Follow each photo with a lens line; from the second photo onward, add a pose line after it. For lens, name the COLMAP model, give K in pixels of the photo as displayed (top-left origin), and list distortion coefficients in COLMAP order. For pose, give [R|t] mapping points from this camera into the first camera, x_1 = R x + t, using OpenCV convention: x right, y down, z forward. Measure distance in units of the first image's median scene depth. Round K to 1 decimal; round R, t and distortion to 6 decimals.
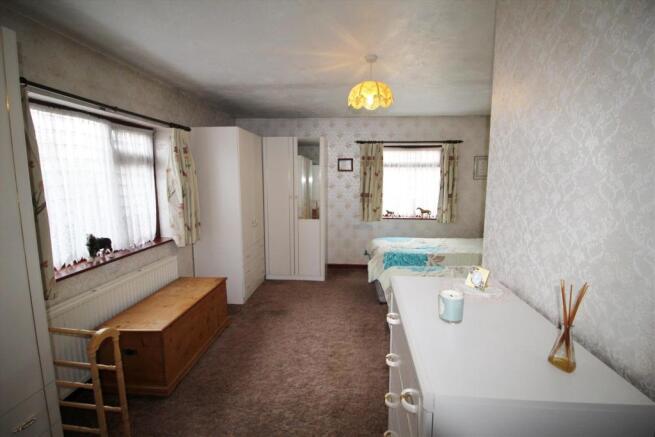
lens RADIAL K [[304.5, 0, 326.4], [0, 304.5, 219.6], [0, 0, 1]] dist [-0.003492, -0.003471]
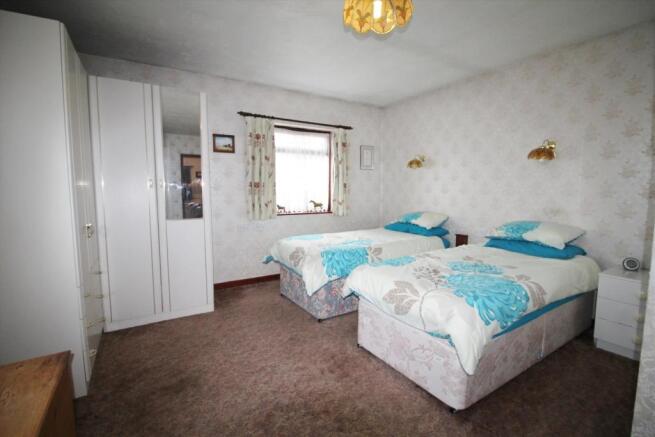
lens RADIAL K [[304.5, 0, 329.6], [0, 304.5, 218.4], [0, 0, 1]] dist [-0.003492, -0.003471]
pose [[0.804046, -0.057603, 0.591770, -0.177986], [0.081793, 0.996549, -0.014128, 0.028632], [-0.588914, 0.059762, 0.805983, 0.287527]]
